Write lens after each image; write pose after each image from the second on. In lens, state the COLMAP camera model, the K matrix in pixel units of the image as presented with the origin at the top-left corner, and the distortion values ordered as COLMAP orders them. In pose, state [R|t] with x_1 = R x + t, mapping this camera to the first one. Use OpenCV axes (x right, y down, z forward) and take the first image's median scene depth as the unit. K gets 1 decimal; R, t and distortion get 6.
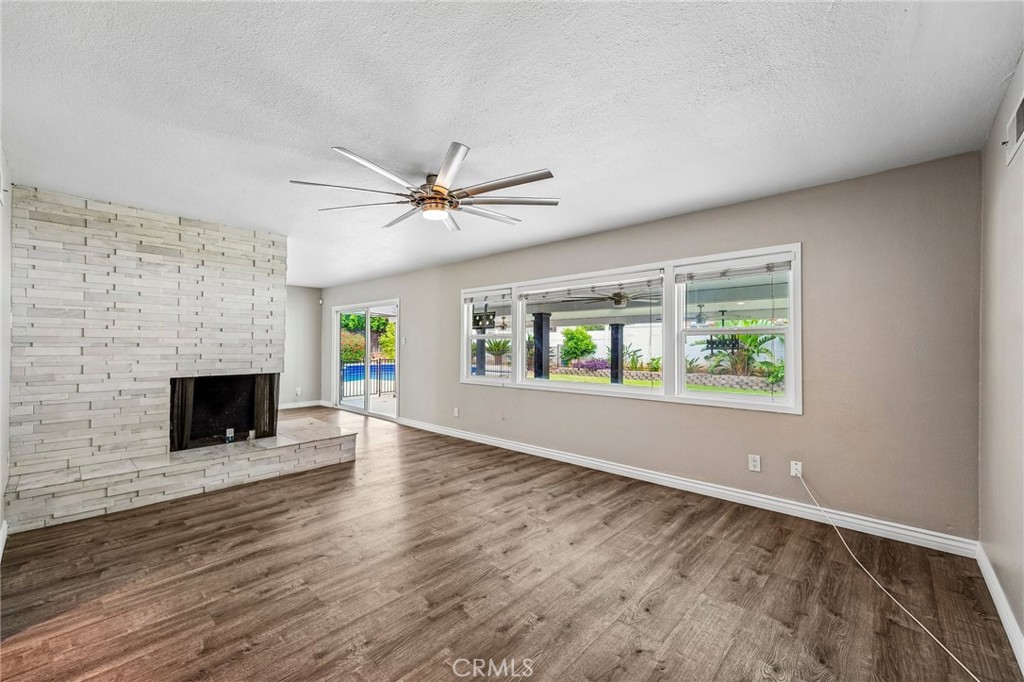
lens RADIAL K [[414.2, 0, 512.0], [0, 414.2, 341.0], [0, 0, 1]] dist [0.013840, 0.000036]
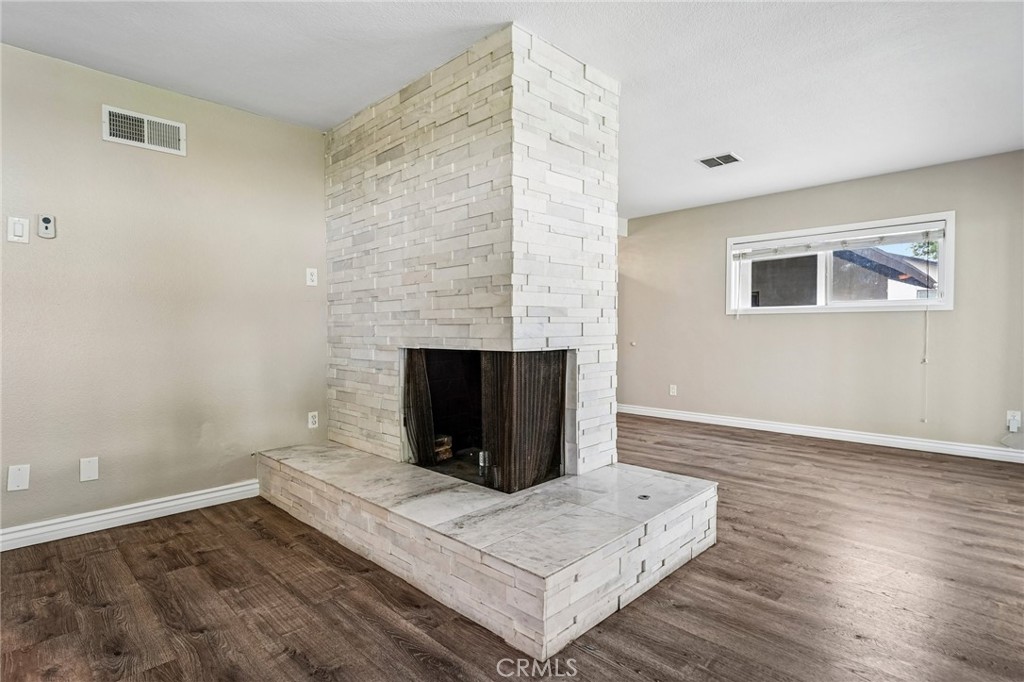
lens RADIAL K [[518.9, 0, 512.0], [0, 518.9, 341.0], [0, 0, 1]] dist [-0.003479, -0.000065]
pose [[-0.045289, 0.019810, -0.998778, -0.025482], [0.015971, 0.999690, 0.019104, 0.073246], [0.998846, -0.015087, -0.045591, 1.361799]]
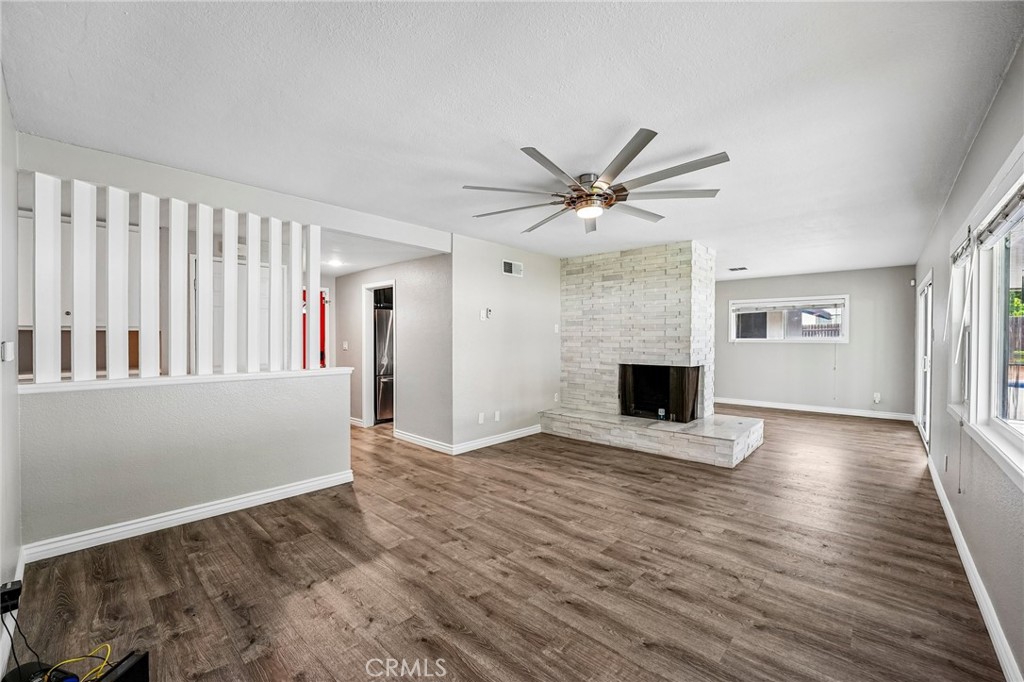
lens RADIAL K [[419.1, 0, 508.4], [0, 419.1, 342.1], [0, 0, 1]] dist [-0.021891, 0.000027]
pose [[-0.009234, 0.006970, -0.999933, 0.722377], [0.010433, 0.999922, 0.006874, -0.000910], [0.999903, -0.010369, -0.009306, 0.713928]]
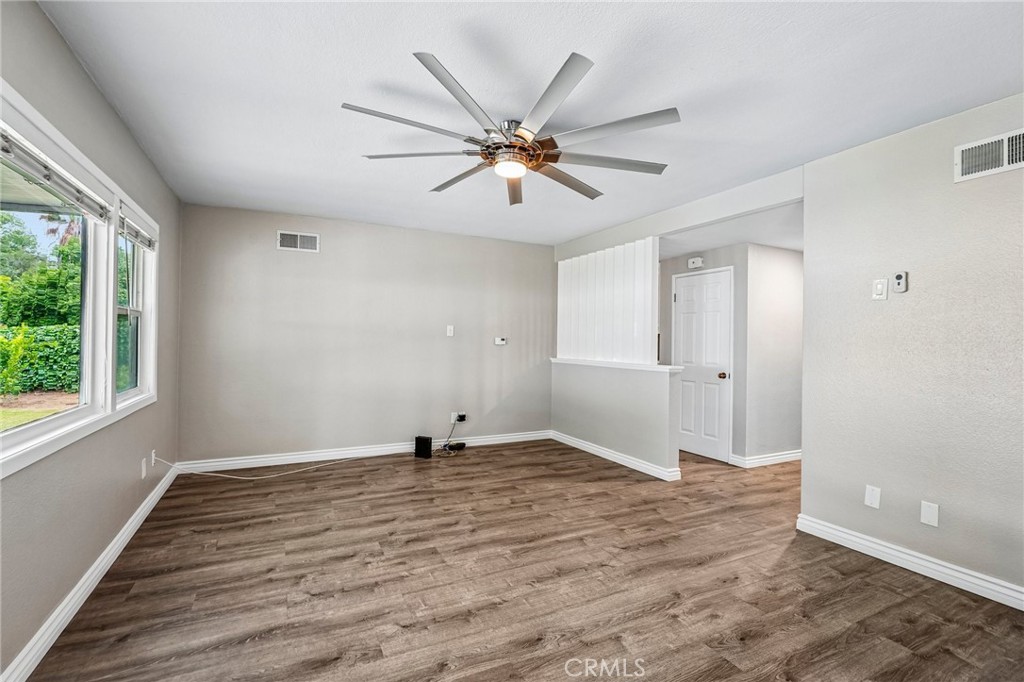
lens RADIAL K [[463.0, 0, 506.1], [0, 463.0, 340.4], [0, 0, 1]] dist [-0.009458, -0.000050]
pose [[-0.929390, -0.015310, 0.368782, -0.443262], [-0.022360, 0.999640, -0.014850, 0.029170], [-0.368422, -0.022047, -0.929397, 1.592738]]
